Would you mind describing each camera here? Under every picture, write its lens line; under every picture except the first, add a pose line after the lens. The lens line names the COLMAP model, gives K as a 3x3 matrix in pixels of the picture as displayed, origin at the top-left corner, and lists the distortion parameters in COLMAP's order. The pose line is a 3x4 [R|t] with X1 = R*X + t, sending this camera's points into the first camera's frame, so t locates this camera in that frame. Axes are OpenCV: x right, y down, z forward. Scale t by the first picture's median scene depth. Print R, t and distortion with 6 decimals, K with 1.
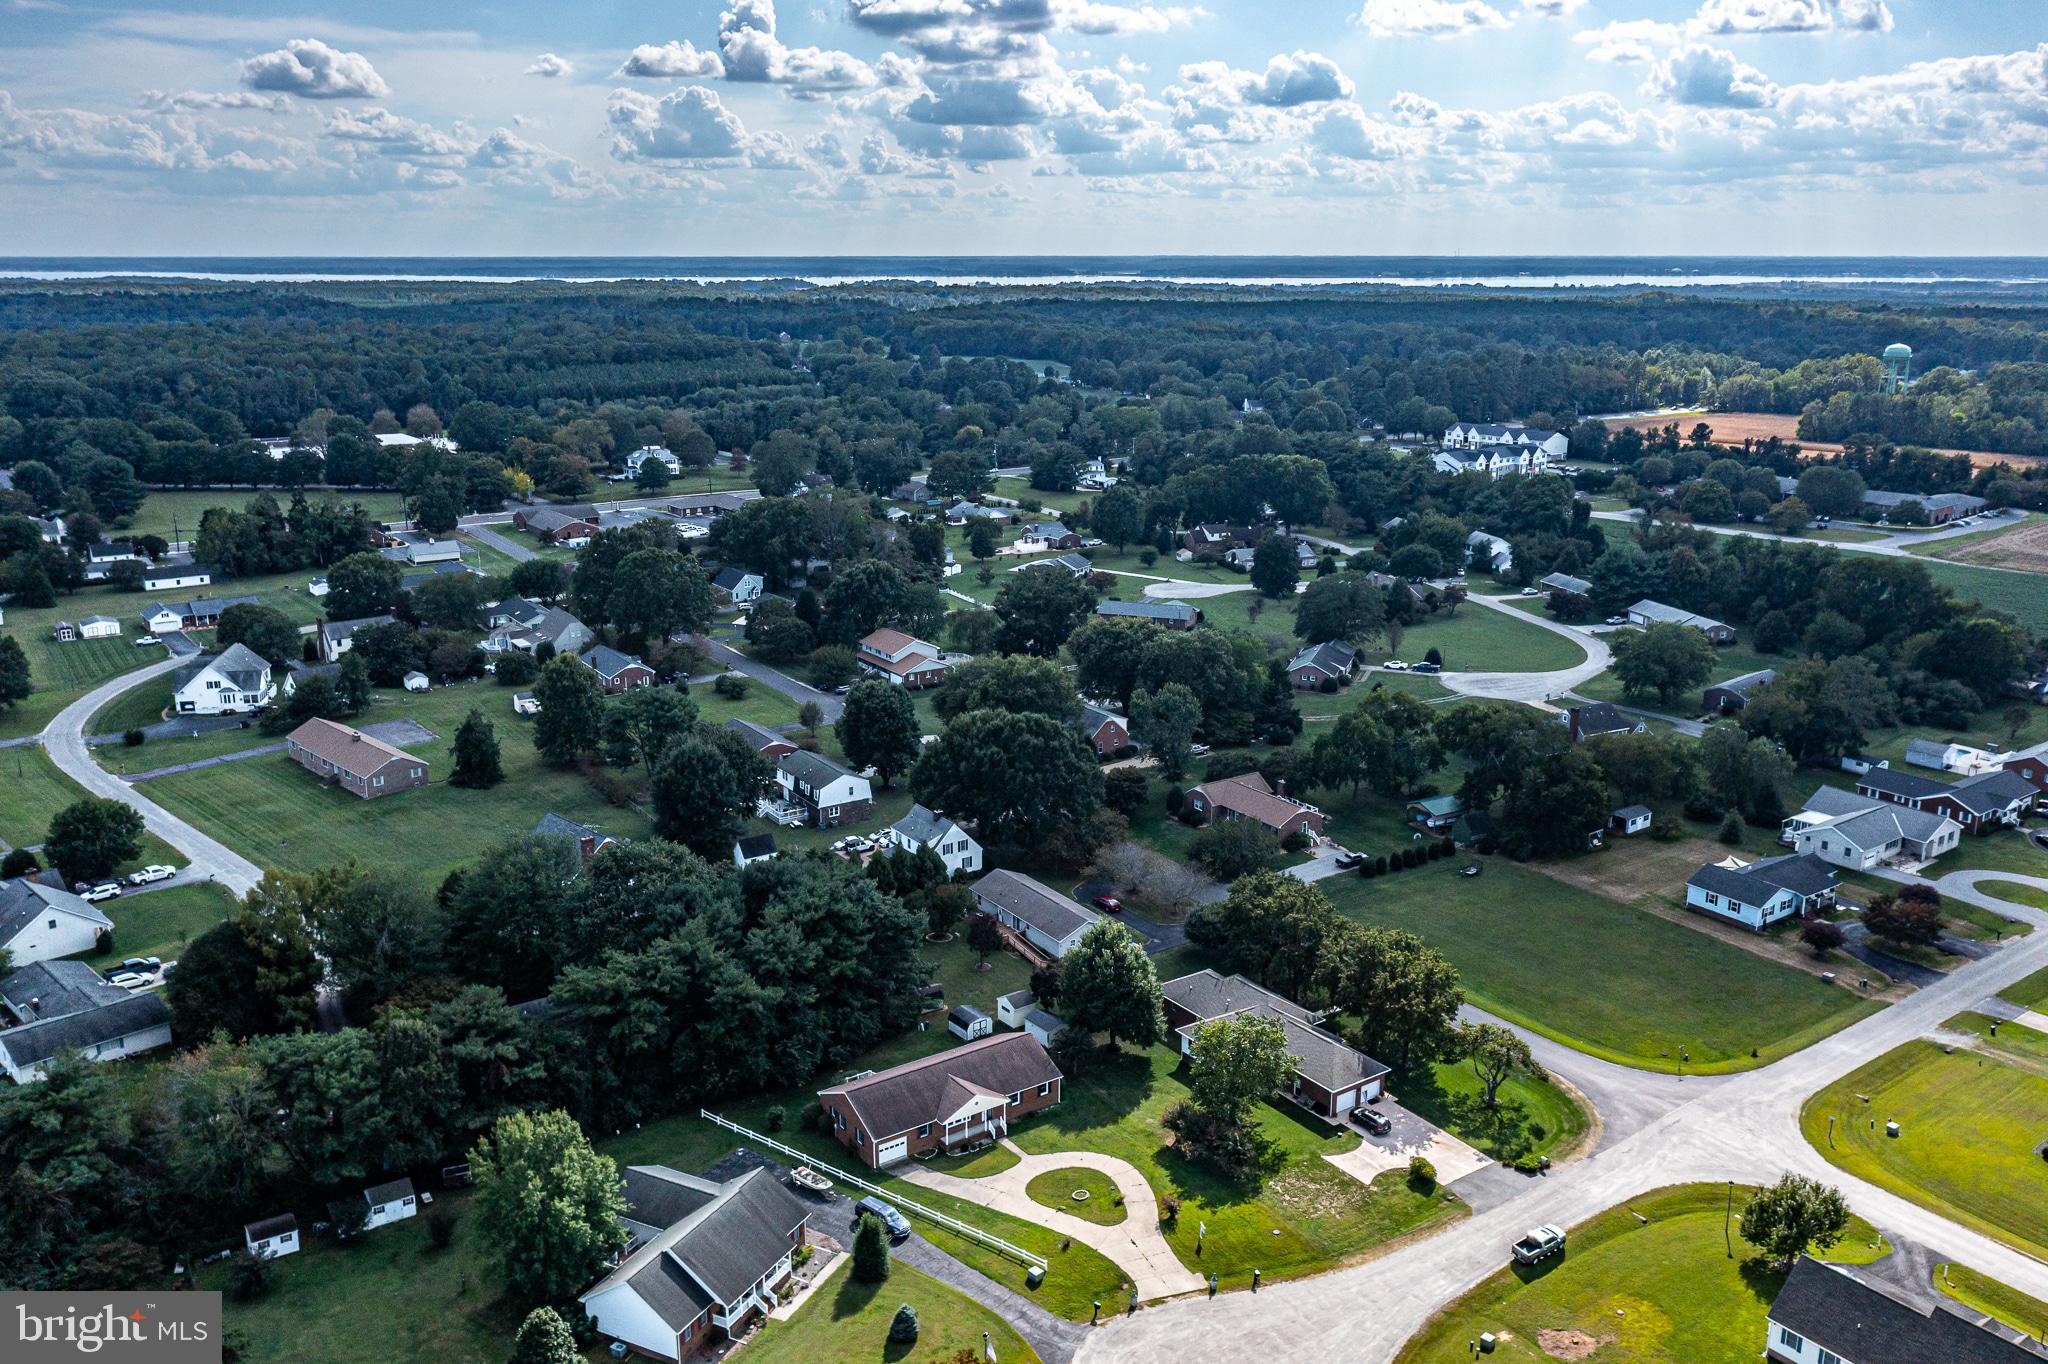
lens RADIAL K [[1637.5, 0, 1024.0], [0, 1637.5, 682.0], [0, 0, 1]] dist [-0.007915, 0.003906]
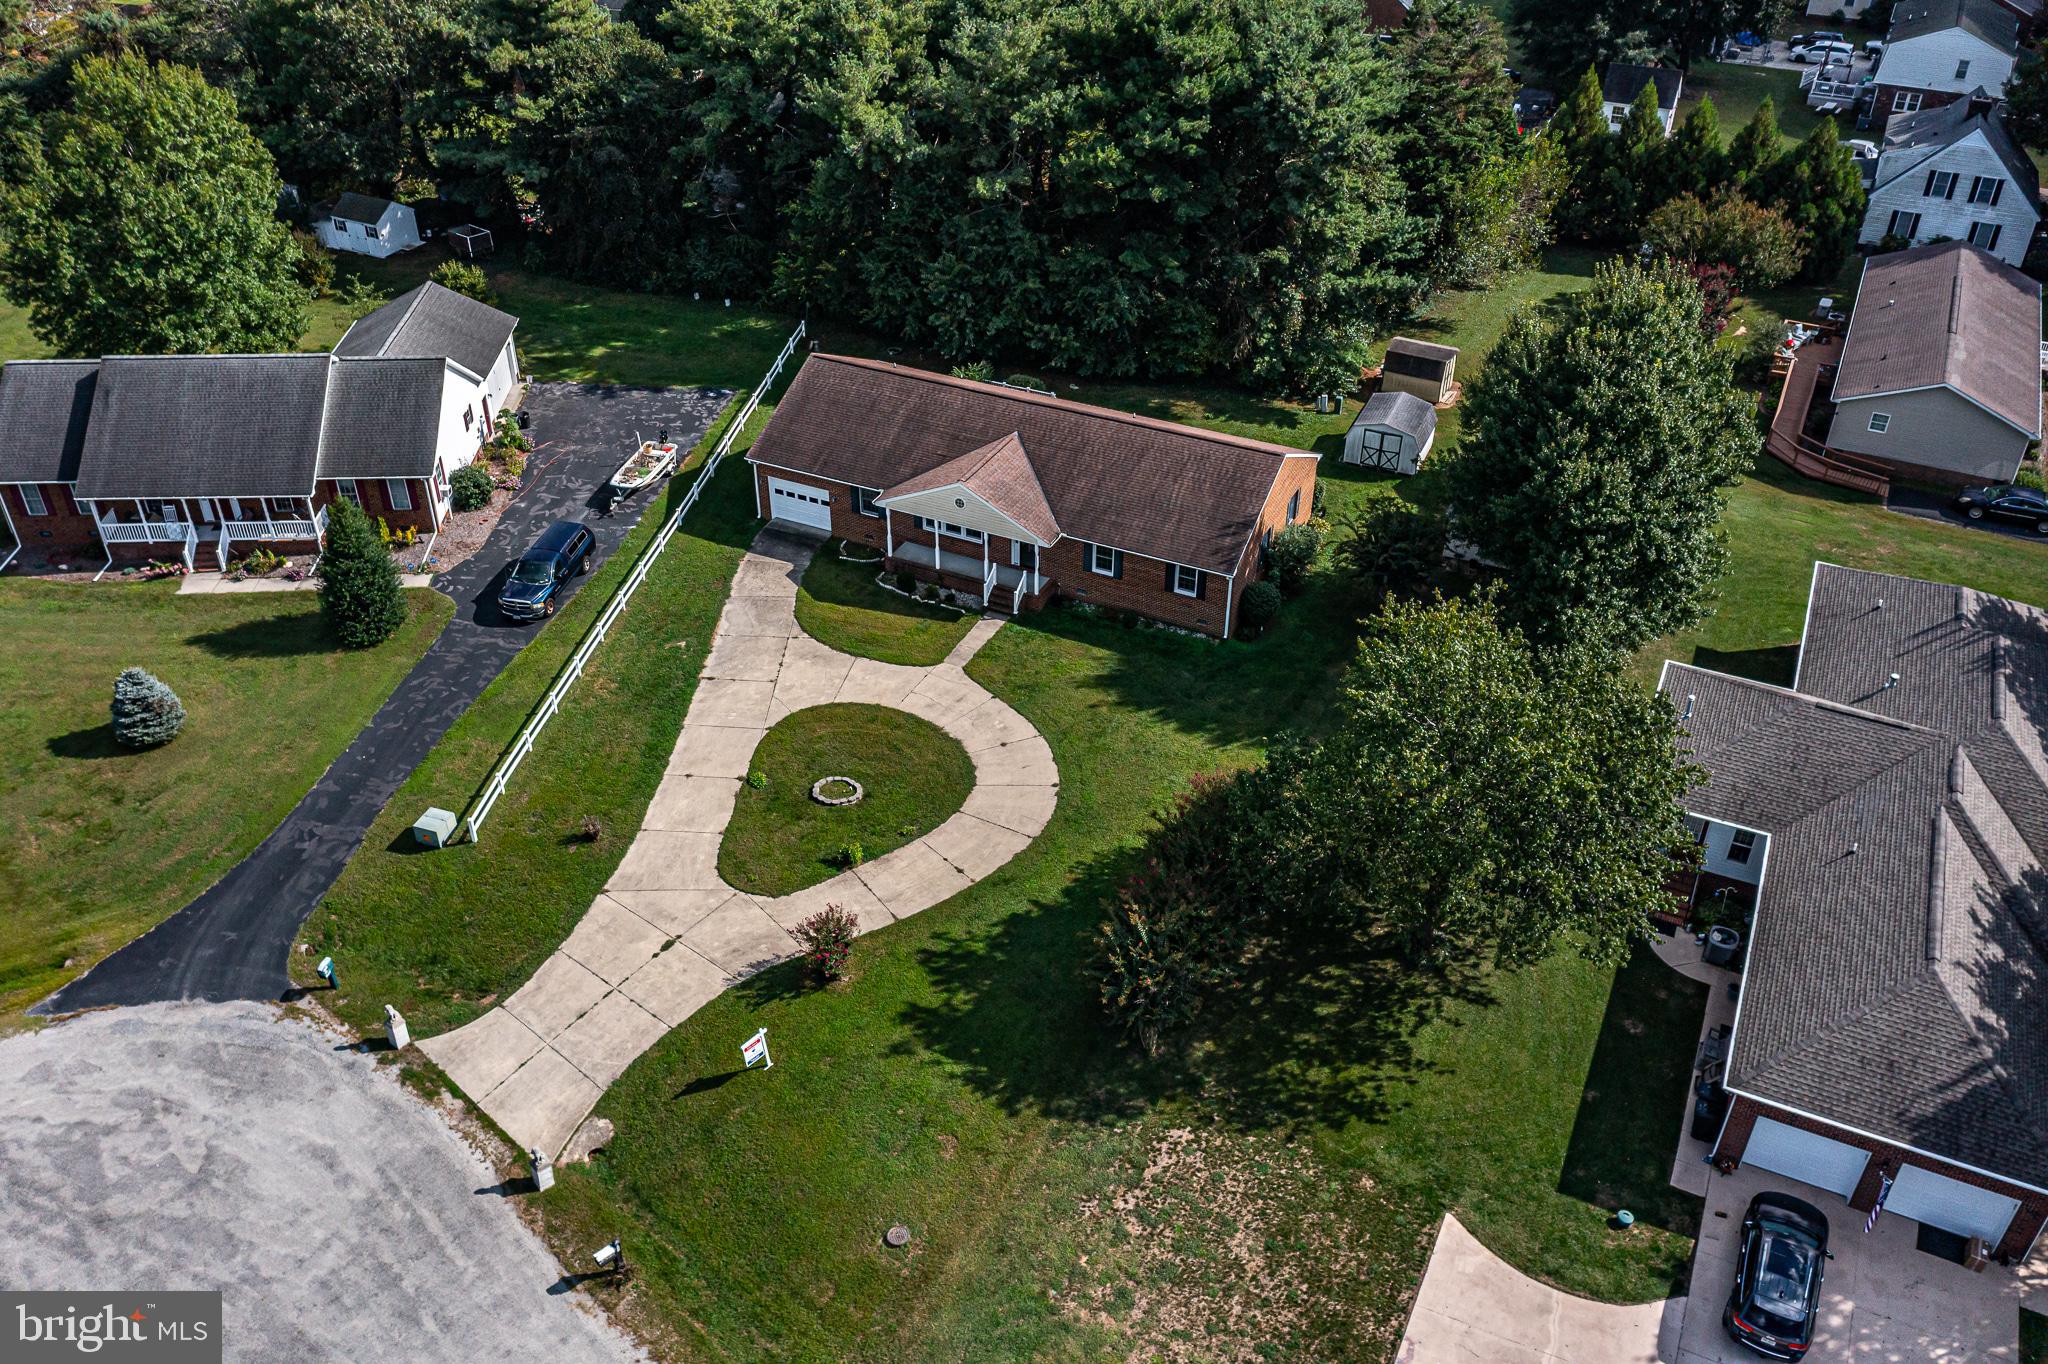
lens RADIAL K [[1617.4, 0, 1024.0], [0, 1617.4, 682.0], [0, 0, 1]] dist [-0.020479, 0.012541]
pose [[0.483082, 0.500498, -0.718425, 0.192625], [-0.223943, 0.863853, 0.451229, 0.073093], [0.846452, -0.057094, 0.529395, 0.528064]]
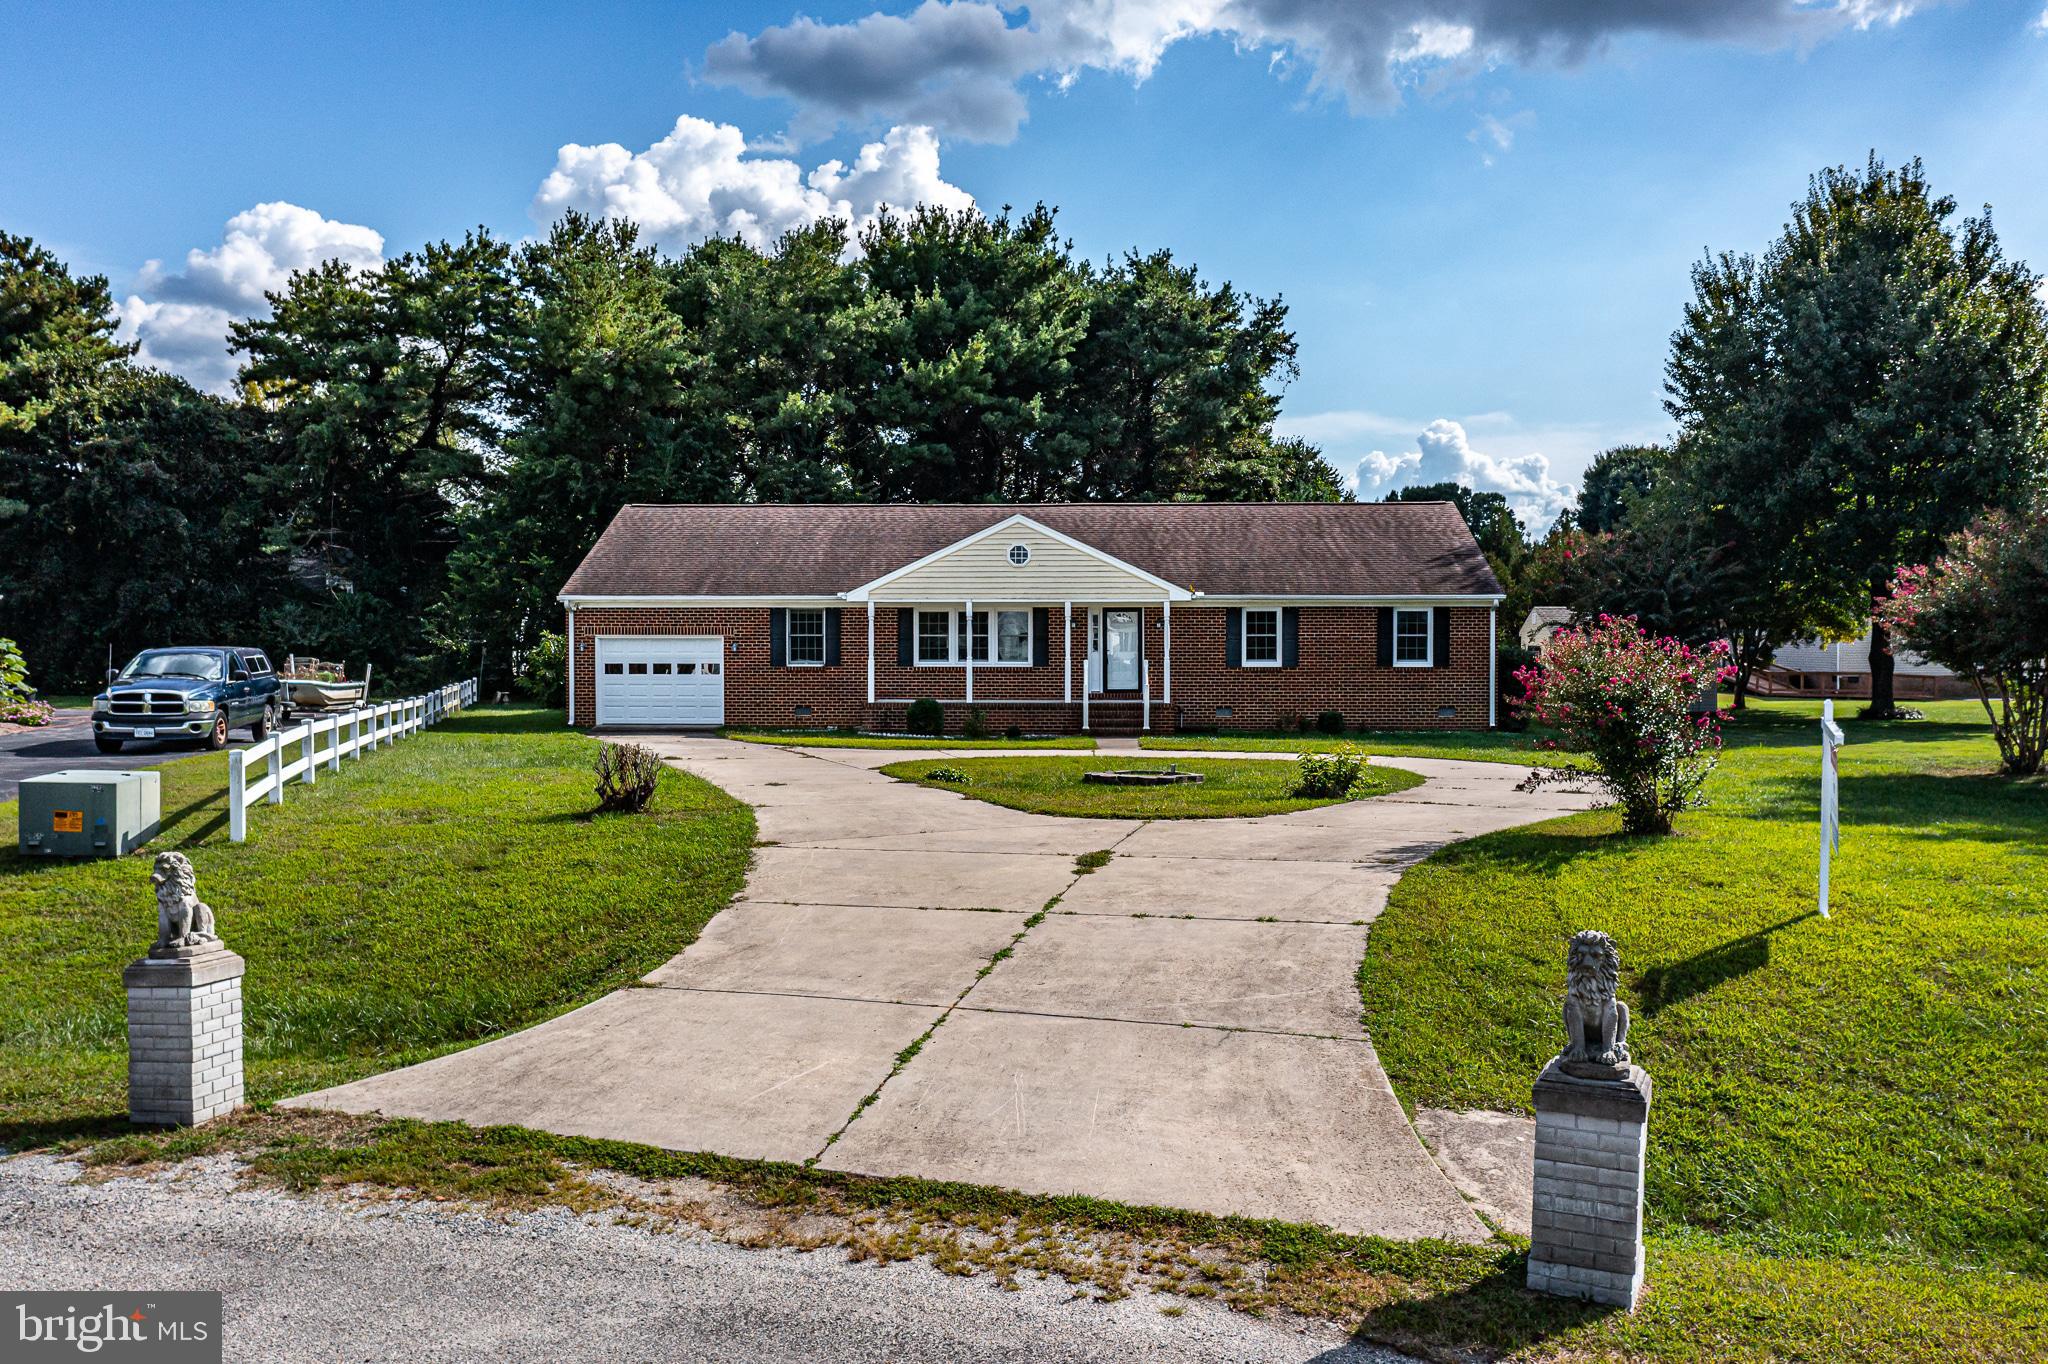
lens RADIAL K [[1637.5, 0, 1024.0], [0, 1637.5, 682.0], [0, 0, 1]] dist [-0.007915, 0.003906]
pose [[0.792515, 0.015066, -0.609666, 0.075610], [-0.151038, 0.973400, -0.172281, 0.208642], [0.590853, 0.228618, 0.773710, 0.545636]]
